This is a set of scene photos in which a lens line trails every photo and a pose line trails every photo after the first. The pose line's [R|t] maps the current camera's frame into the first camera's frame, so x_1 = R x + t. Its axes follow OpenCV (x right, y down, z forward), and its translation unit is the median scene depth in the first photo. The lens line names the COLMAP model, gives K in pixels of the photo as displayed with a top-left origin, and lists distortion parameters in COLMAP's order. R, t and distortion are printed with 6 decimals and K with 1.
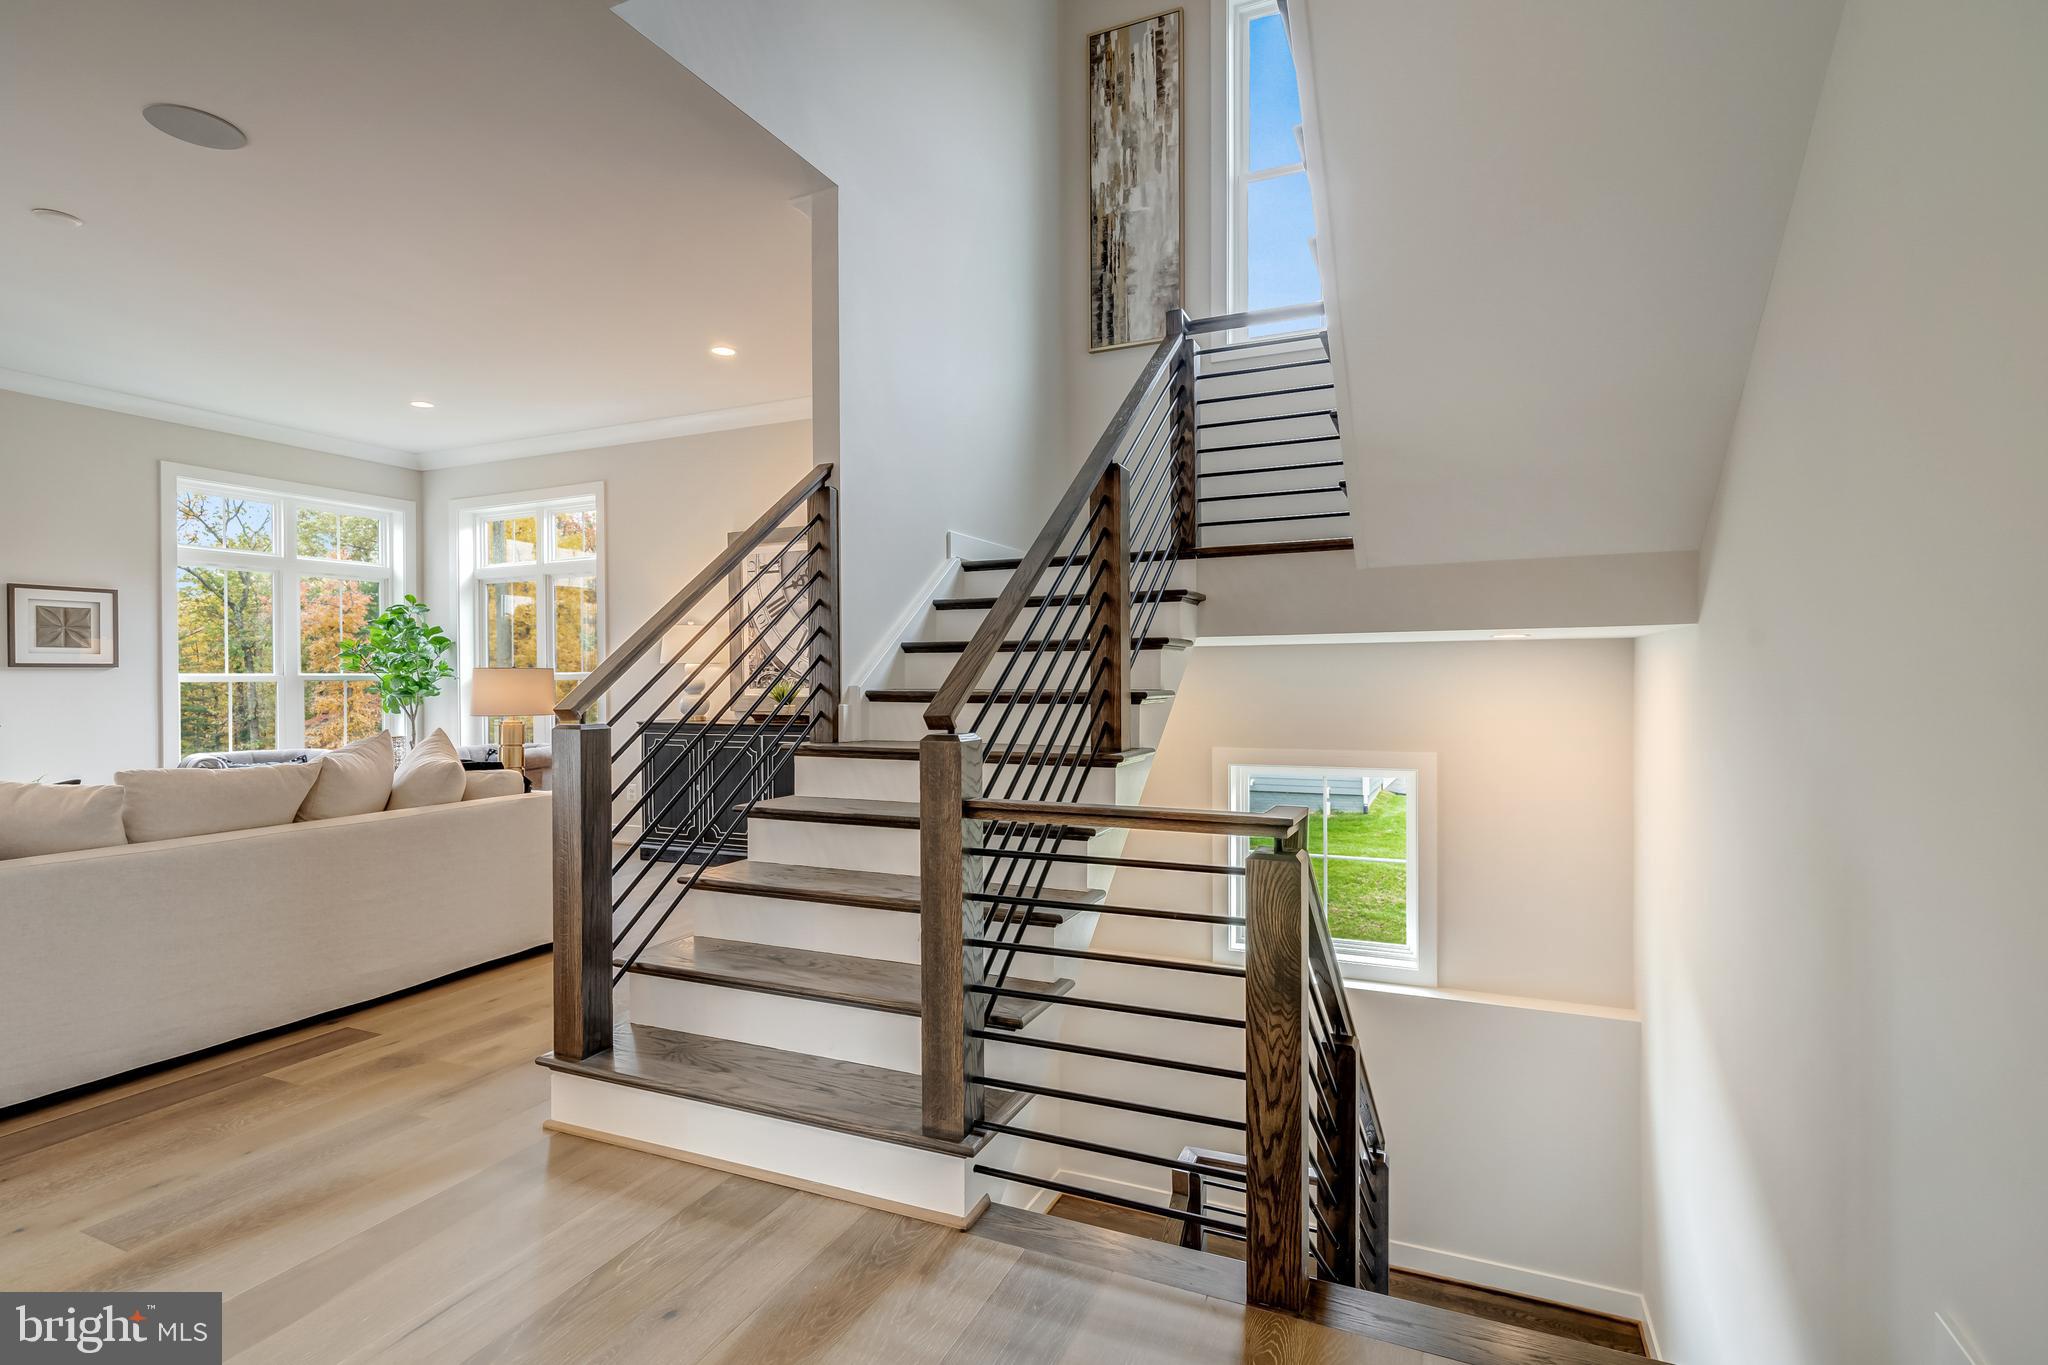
lens RADIAL K [[964.7, 0, 1024.0], [0, 964.7, 682.5], [0, 0, 1]] dist [0.002623, -0.000173]
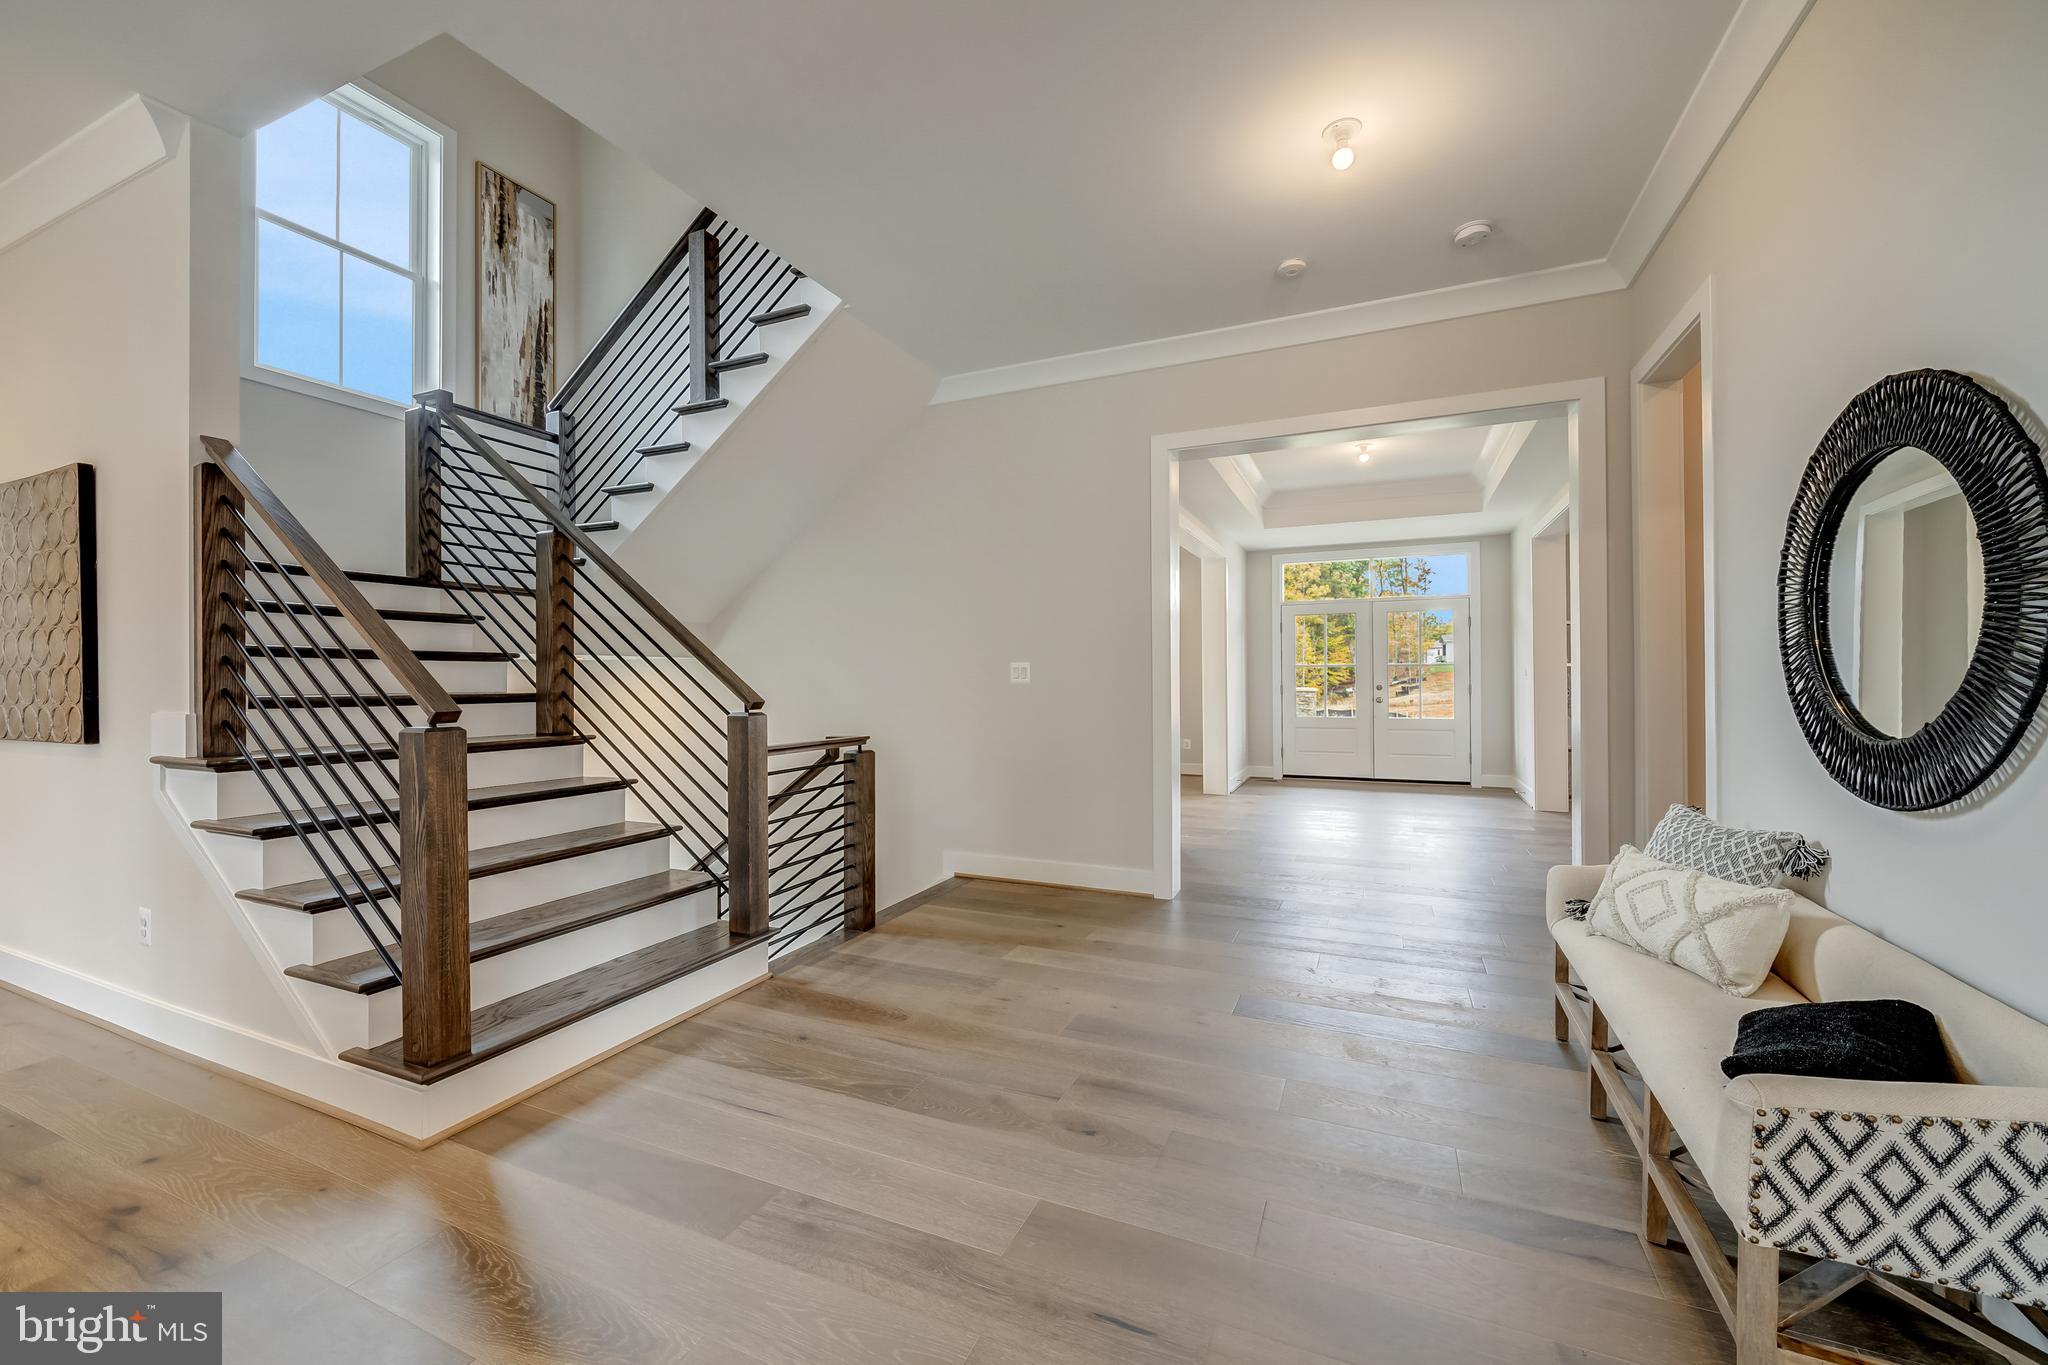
lens RADIAL K [[799.8, 0, 926.4], [0, 799.8, 682.1], [0, 0, 1]] dist [0.000244, -0.000003]
pose [[0.109173, 0.003547, 0.994016, -0.863204], [0.008584, 0.999953, -0.004511, 0.003176], [-0.993986, 0.009025, 0.109137, 0.290155]]
